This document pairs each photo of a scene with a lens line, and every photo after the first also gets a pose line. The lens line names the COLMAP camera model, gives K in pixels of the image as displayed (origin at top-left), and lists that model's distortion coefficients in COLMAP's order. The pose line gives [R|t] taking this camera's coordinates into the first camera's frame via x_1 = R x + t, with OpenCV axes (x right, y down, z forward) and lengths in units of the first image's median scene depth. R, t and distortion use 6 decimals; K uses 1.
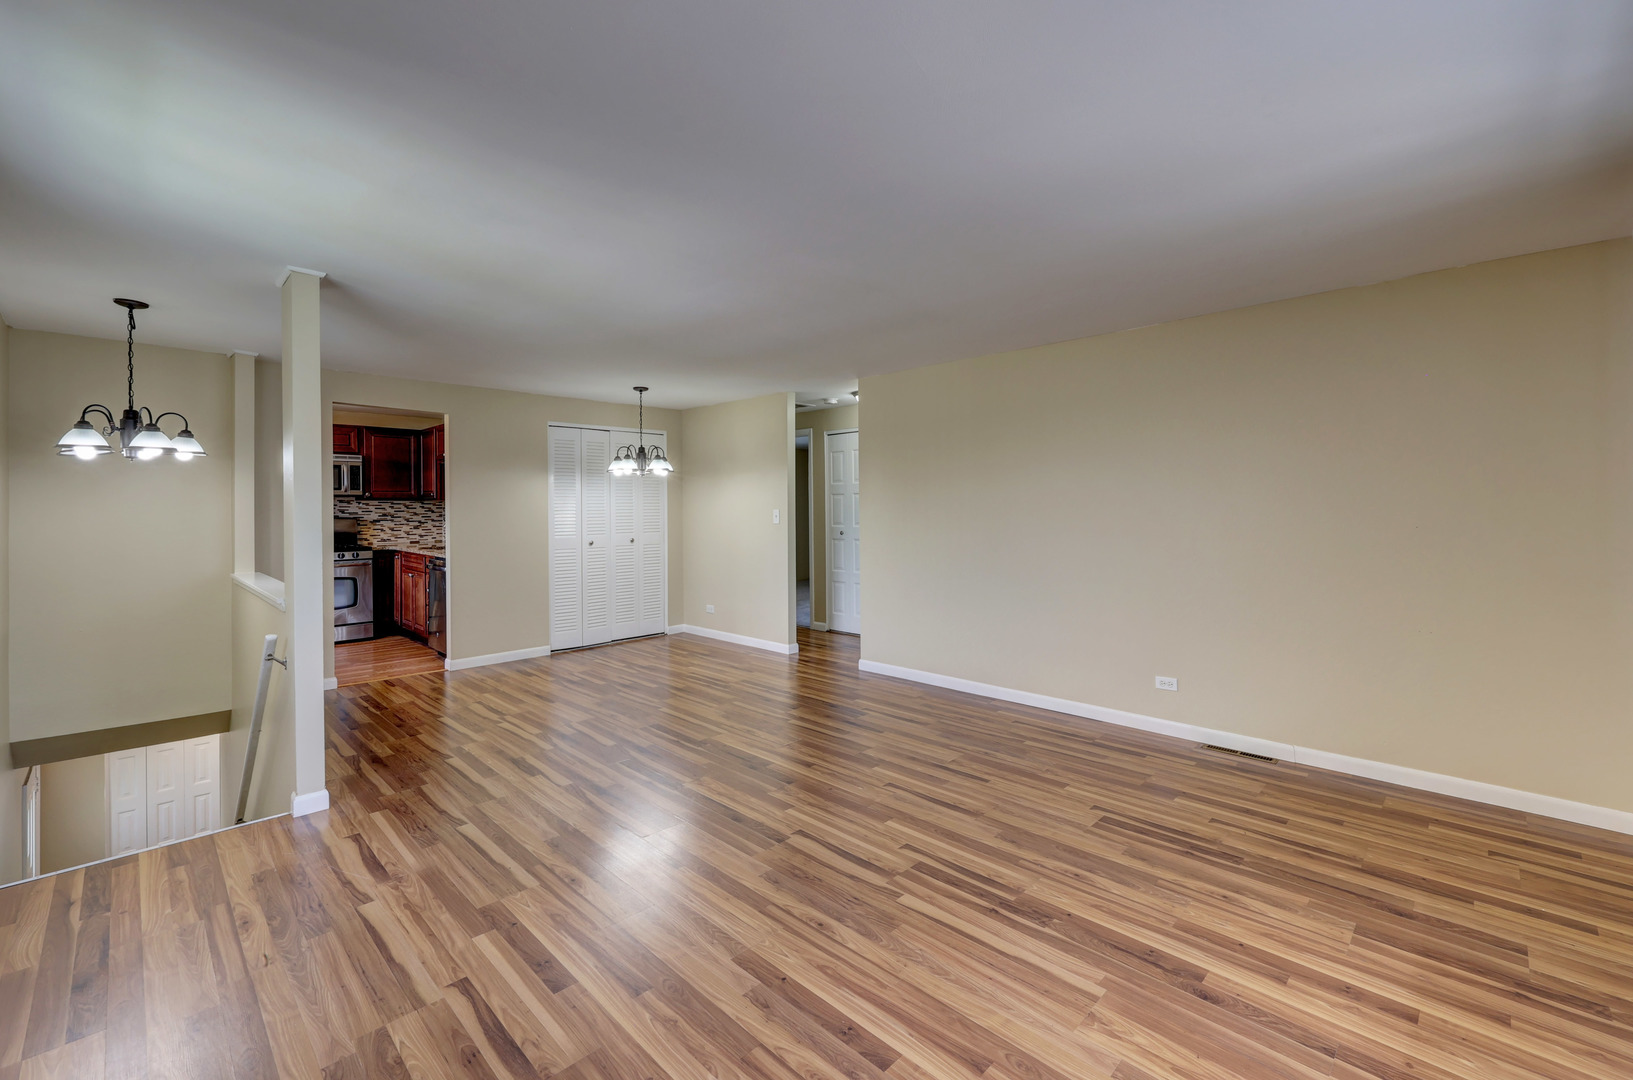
lens RADIAL K [[688.7, 0, 817.7], [0, 688.7, 505.7], [0, 0, 1]] dist [-0.000603, 0.000111]
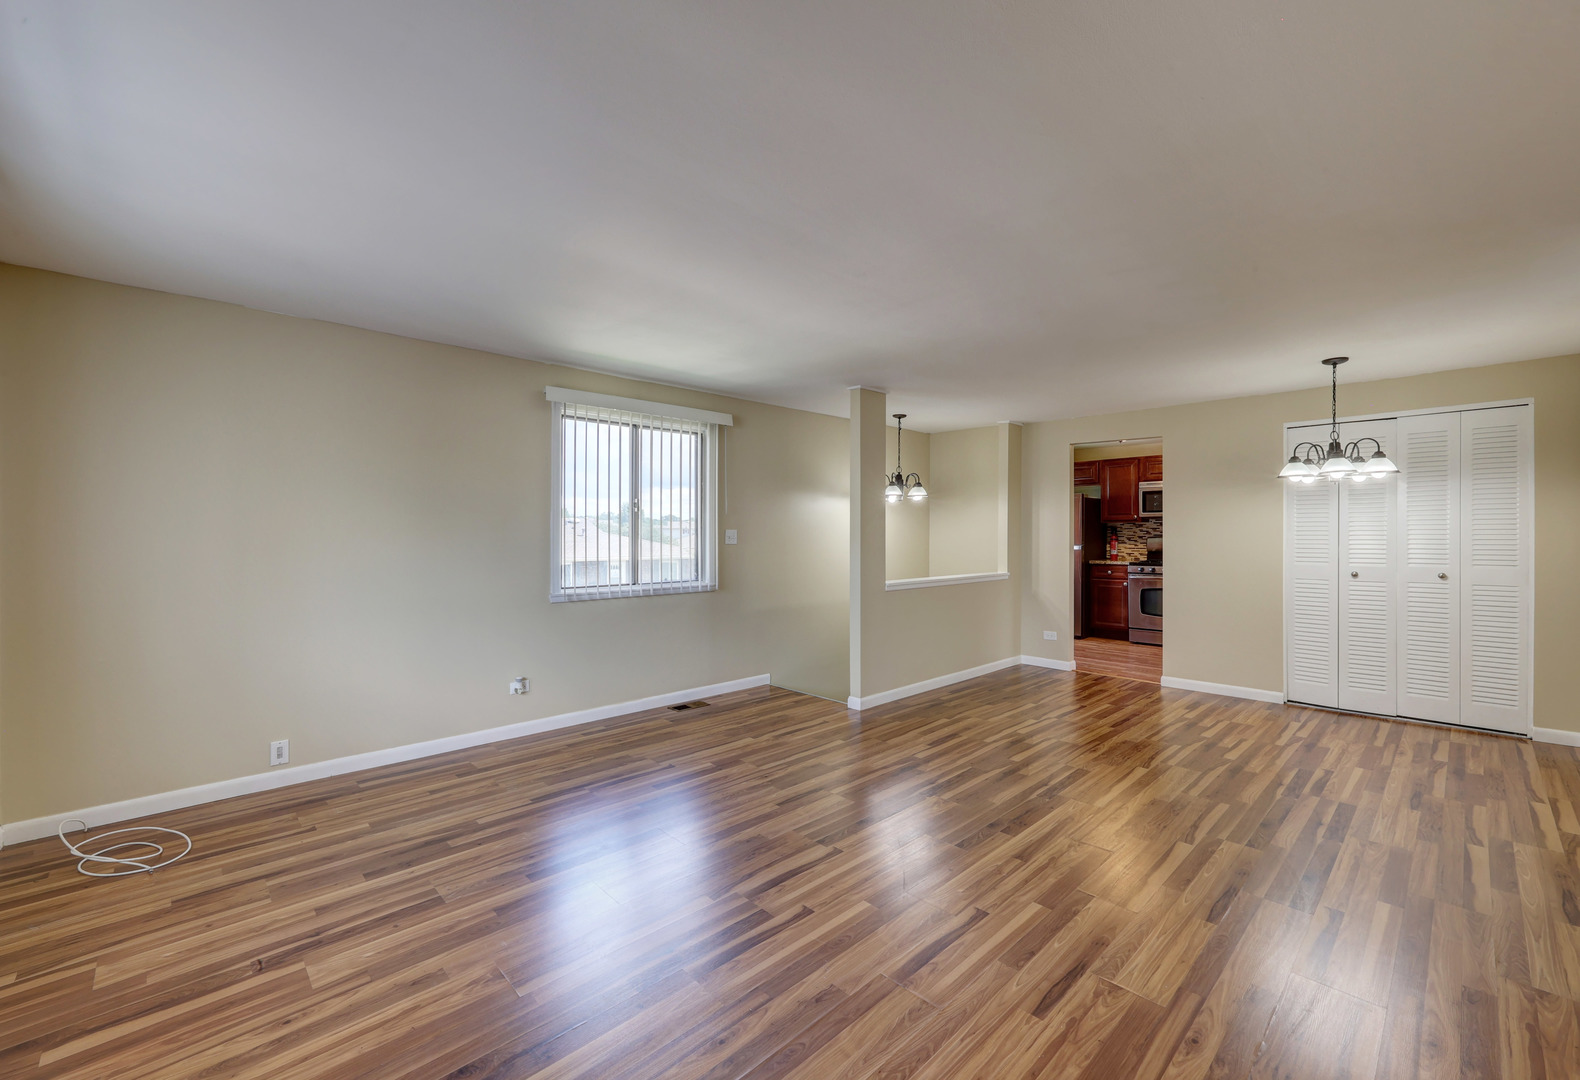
lens RADIAL K [[641.8, 0, 790.0], [0, 641.8, 540.0], [0, 0, 1]] dist [0.013611, -0.000533]
pose [[-0.027621, 0.020068, -0.999417, 0.759385], [0.007934, 0.999771, 0.019856, -0.003917], [0.999587, -0.007381, -0.027774, 0.794495]]
